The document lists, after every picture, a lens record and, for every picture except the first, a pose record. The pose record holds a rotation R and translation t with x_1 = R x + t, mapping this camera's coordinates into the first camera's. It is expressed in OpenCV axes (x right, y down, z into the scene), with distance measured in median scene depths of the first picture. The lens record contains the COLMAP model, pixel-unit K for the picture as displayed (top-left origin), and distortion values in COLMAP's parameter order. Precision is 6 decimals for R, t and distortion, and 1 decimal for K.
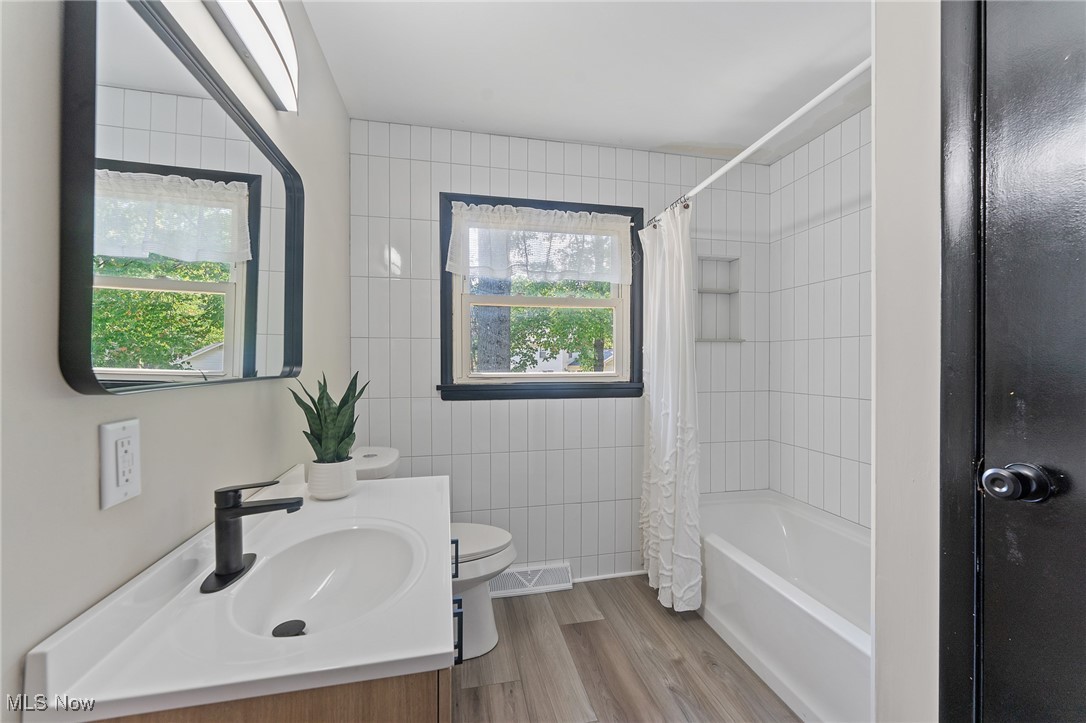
lens RADIAL K [[438.2, 0, 541.3], [0, 438.2, 361.6], [0, 0, 1]] dist [-0.007145, 0.001128]
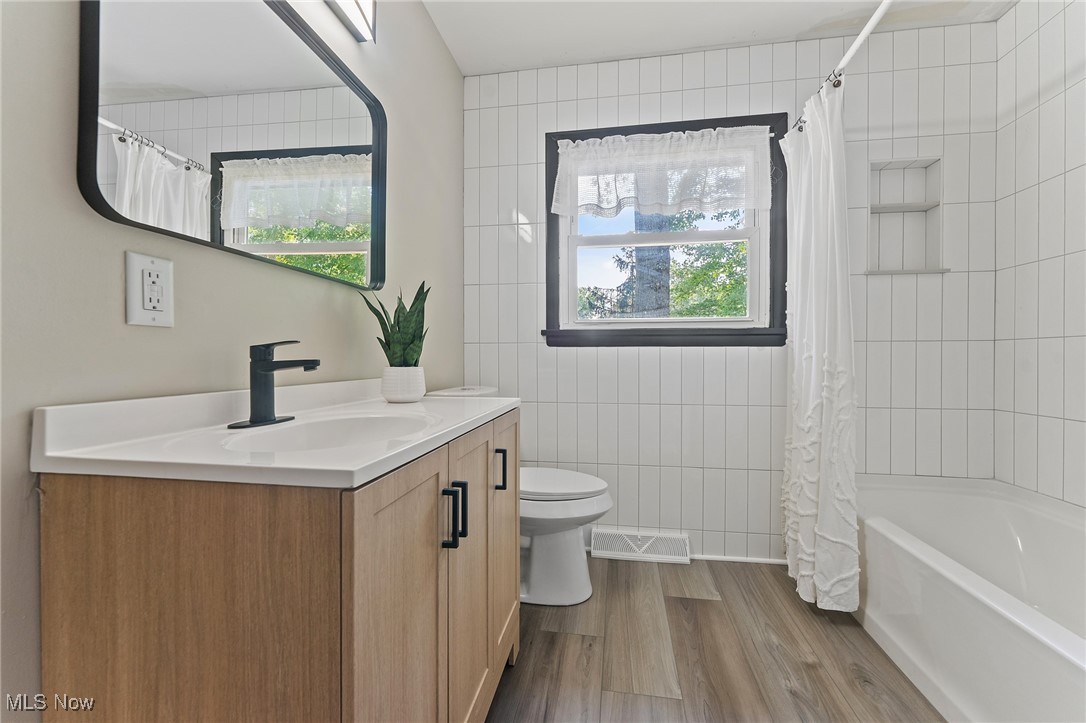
lens RADIAL K [[438.2, 0, 543.6], [0, 438.2, 361.9], [0, 0, 1]] dist [-0.007145, 0.001128]
pose [[0.927602, 0.002312, -0.373564, 0.141123], [-0.001419, 0.999995, 0.002666, 0.131556], [0.373568, -0.001943, 0.927601, 0.098773]]
